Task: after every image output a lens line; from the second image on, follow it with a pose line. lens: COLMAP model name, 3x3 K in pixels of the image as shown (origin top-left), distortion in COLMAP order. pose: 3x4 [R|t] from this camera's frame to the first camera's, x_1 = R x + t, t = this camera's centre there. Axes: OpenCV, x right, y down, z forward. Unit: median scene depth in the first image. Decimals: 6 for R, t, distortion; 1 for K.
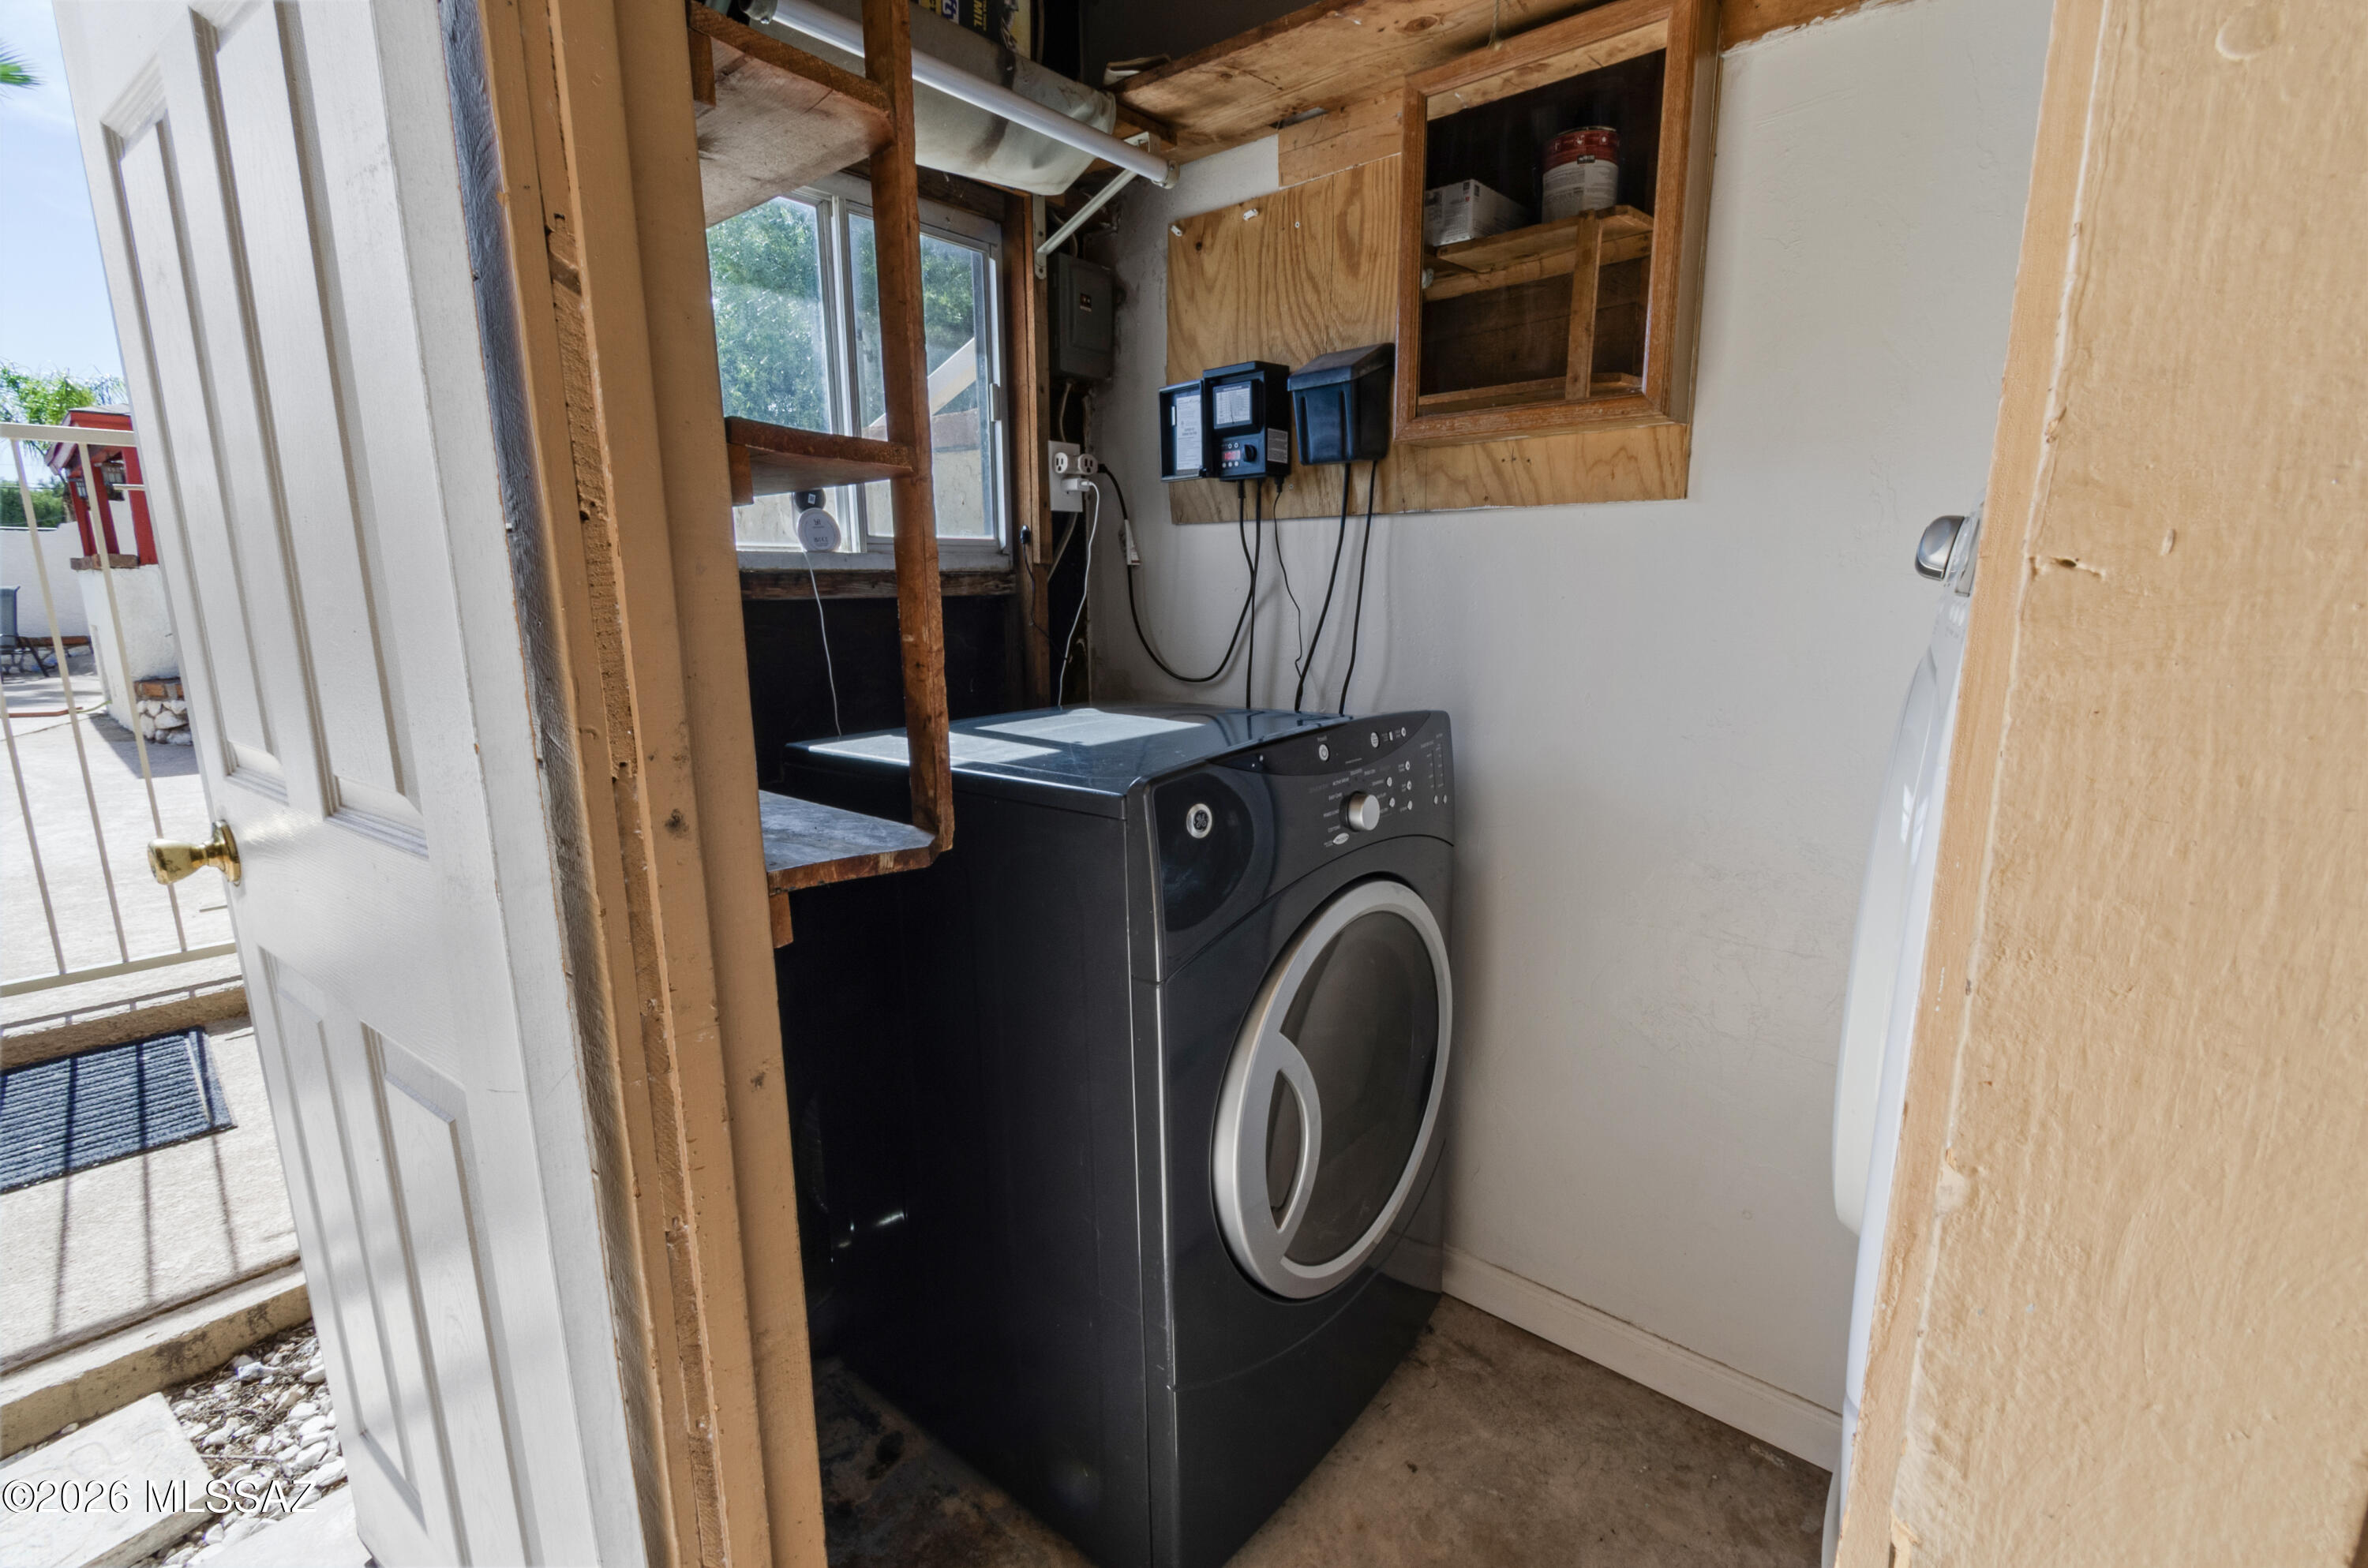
lens RADIAL K [[1041.1, 0, 1177.3], [0, 1041.1, 785.3], [0, 0, 1]] dist [0.000400, -0.000129]
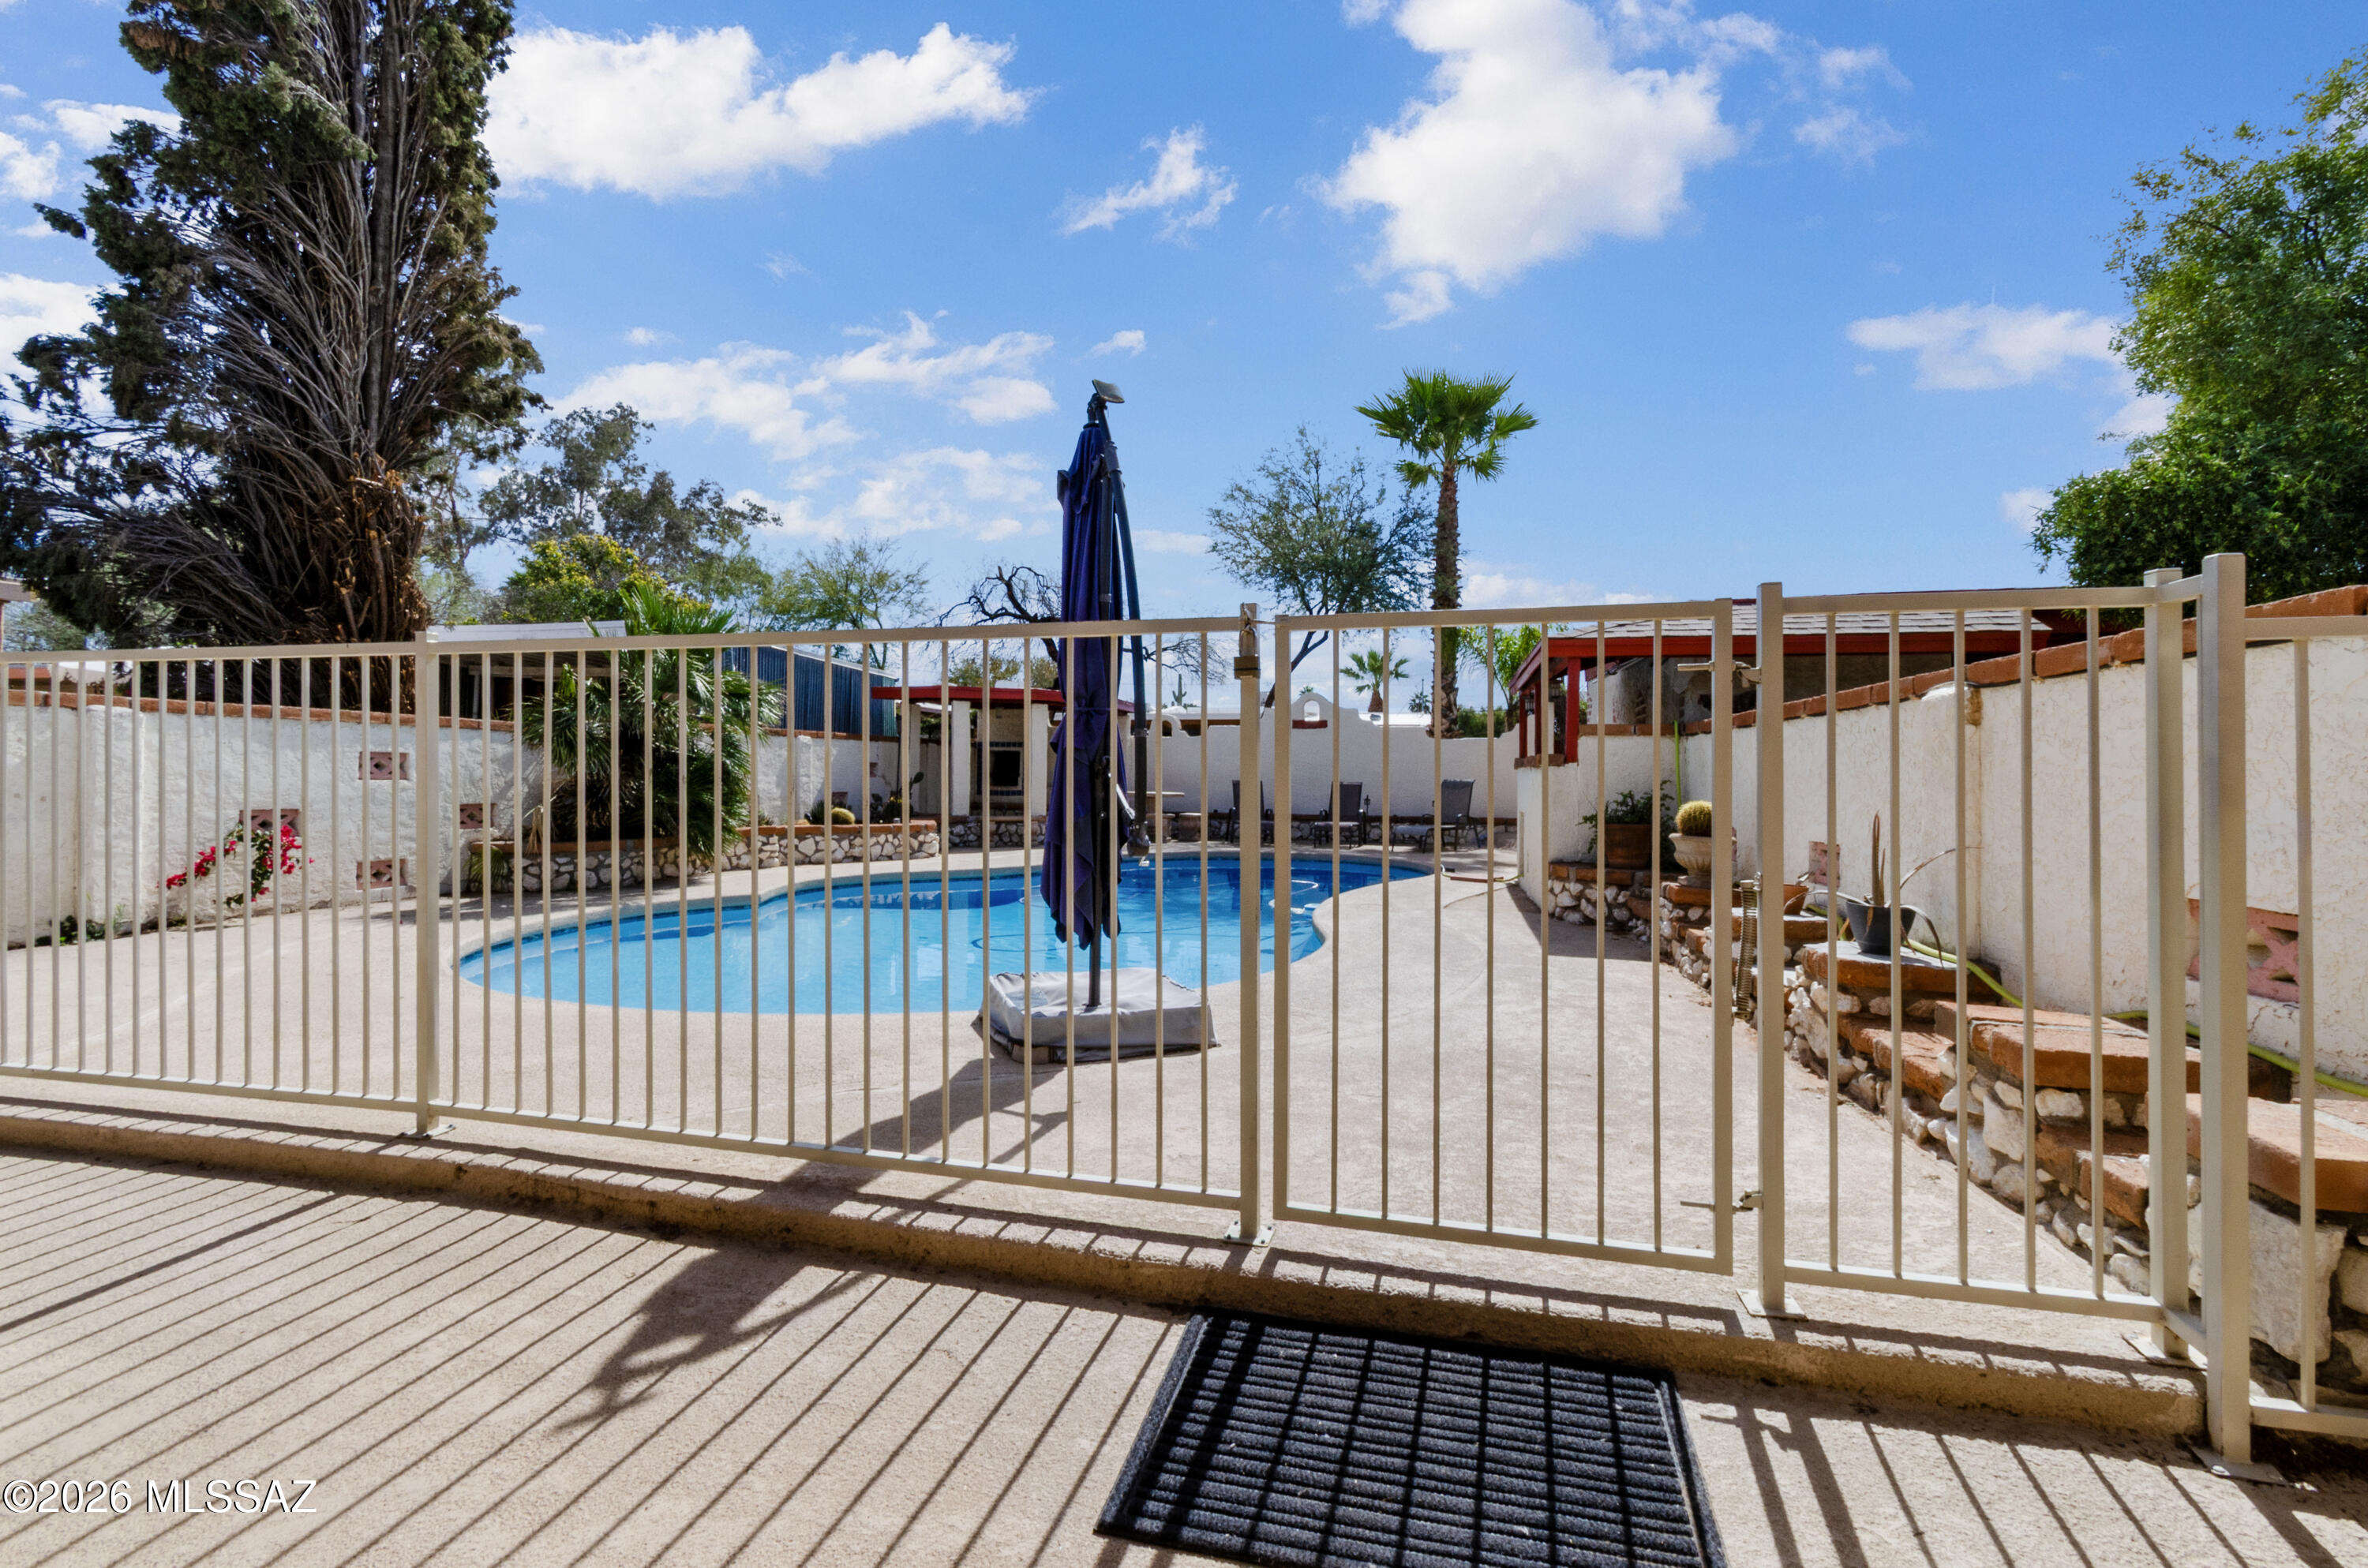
lens RADIAL K [[1041.1, 0, 1189.8], [0, 1041.1, 773.2], [0, 0, 1]] dist [0.000400, -0.000129]
pose [[0.472355, 0.006655, -0.881383, -0.164430], [-0.180917, 0.979412, -0.089563, -0.020007], [0.862641, 0.201763, 0.463834, 0.101877]]
